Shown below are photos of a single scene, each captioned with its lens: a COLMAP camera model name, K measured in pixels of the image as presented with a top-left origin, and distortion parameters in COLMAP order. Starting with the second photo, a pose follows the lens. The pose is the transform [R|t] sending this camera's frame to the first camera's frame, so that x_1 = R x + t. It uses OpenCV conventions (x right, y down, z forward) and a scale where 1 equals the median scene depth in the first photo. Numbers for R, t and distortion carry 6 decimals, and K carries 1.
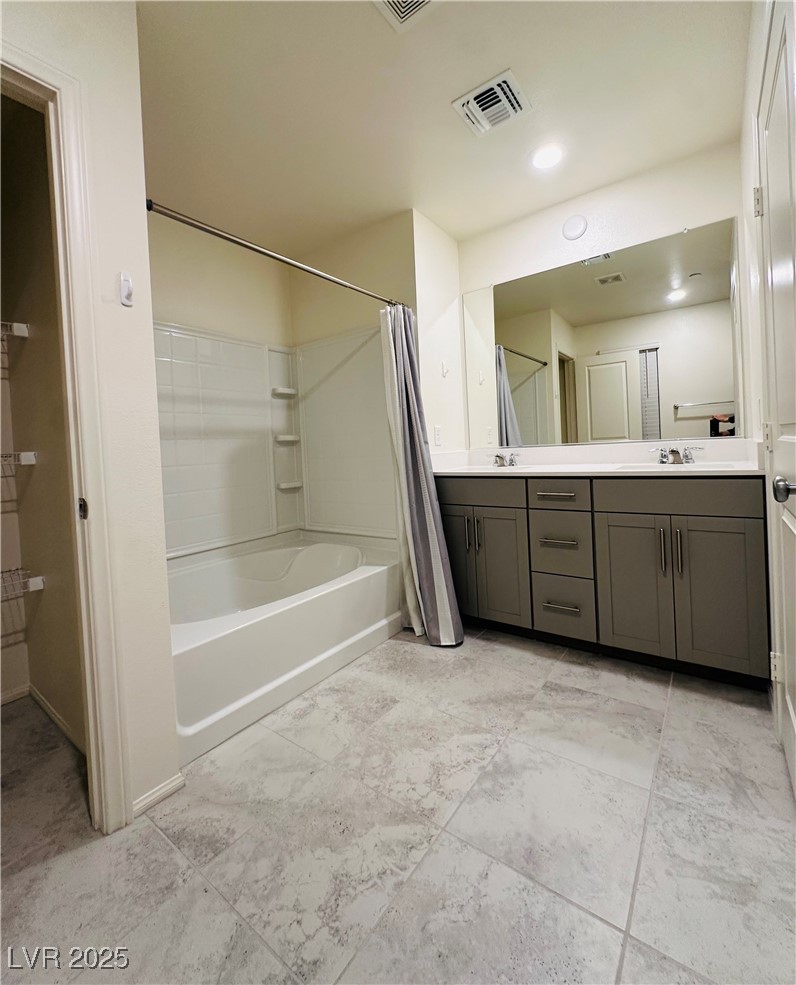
lens RADIAL K [[427.1, 0, 397.8], [0, 427.1, 455.9], [0, 0, 1]] dist [-0.001663, 0.000301]
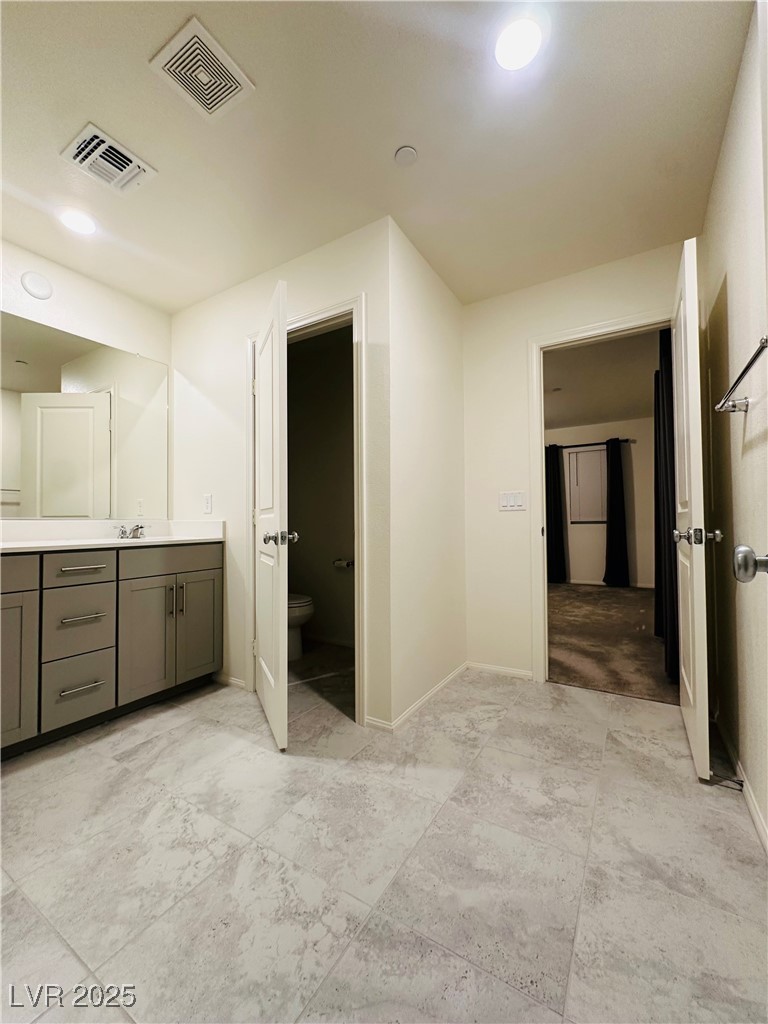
lens RADIAL K [[413.9, 0, 384.0], [0, 413.9, 512.0], [0, 0, 1]] dist [-0.001233, 0.000212]
pose [[-0.092334, 0.075420, 0.992868, -0.865717], [0.030166, 0.996881, -0.072920, 0.075304], [-0.995271, 0.023218, -0.094321, 0.585522]]
